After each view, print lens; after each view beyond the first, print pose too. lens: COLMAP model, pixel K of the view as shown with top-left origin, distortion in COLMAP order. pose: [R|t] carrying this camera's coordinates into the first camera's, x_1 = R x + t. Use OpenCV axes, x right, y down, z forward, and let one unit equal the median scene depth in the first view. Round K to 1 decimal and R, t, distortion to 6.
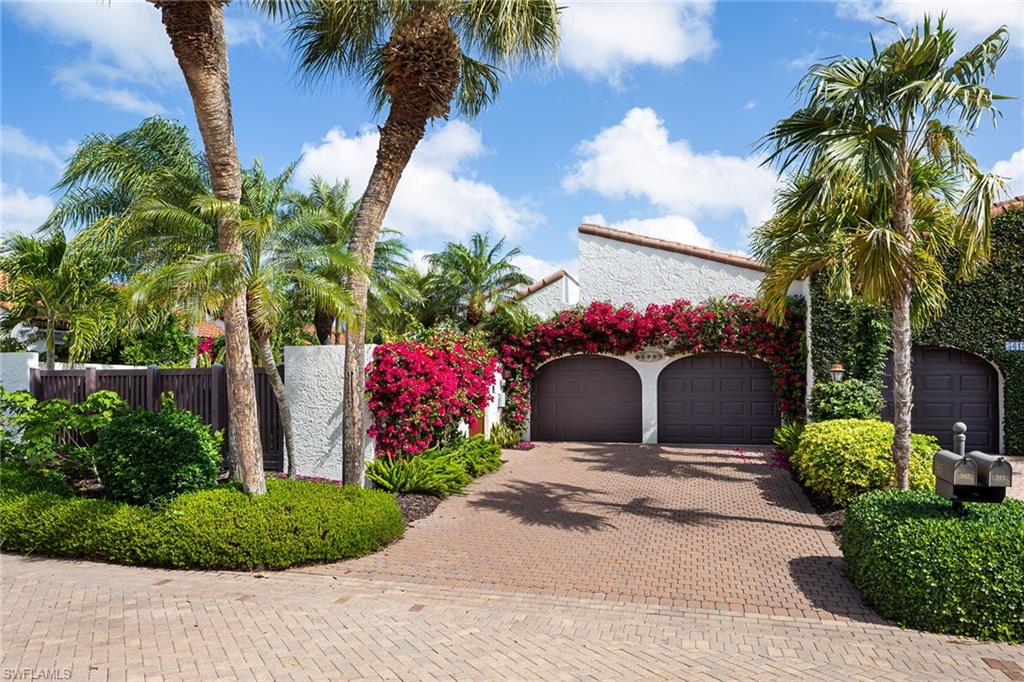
lens RADIAL K [[695.2, 0, 512.2], [0, 695.2, 336.5], [0, 0, 1]] dist [-0.008994, 0.001869]
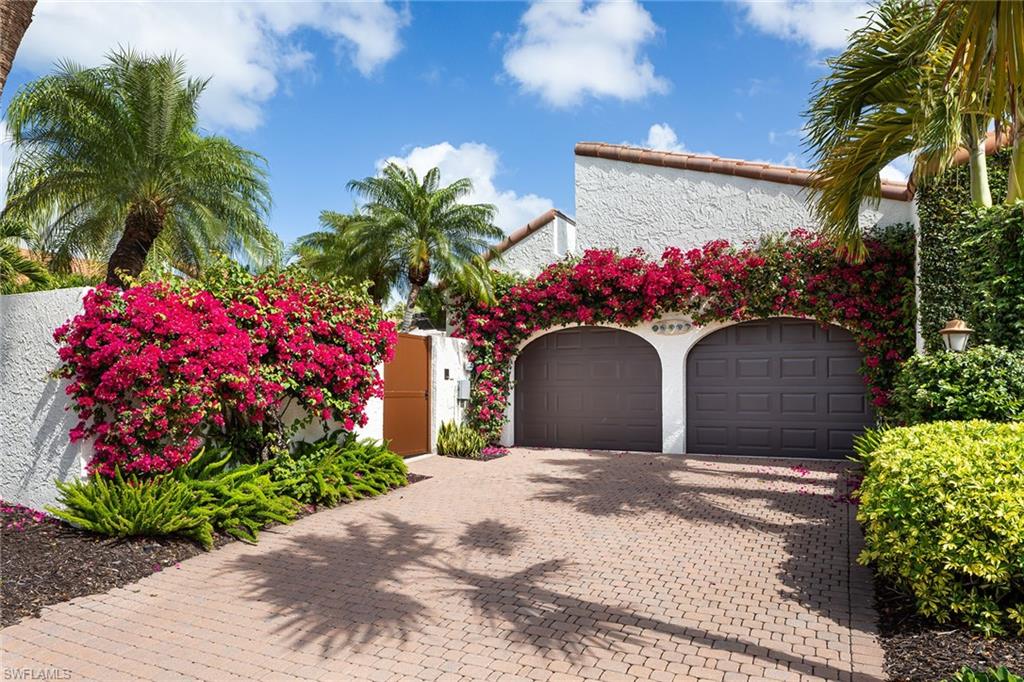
lens RADIAL K [[695.2, 0, 510.7], [0, 695.2, 350.0], [0, 0, 1]] dist [-0.008994, 0.001869]
pose [[0.983673, -0.007987, -0.179788, 0.171255], [0.011896, 0.999716, 0.020674, 0.037026], [0.179572, -0.022475, 0.983488, 0.310721]]
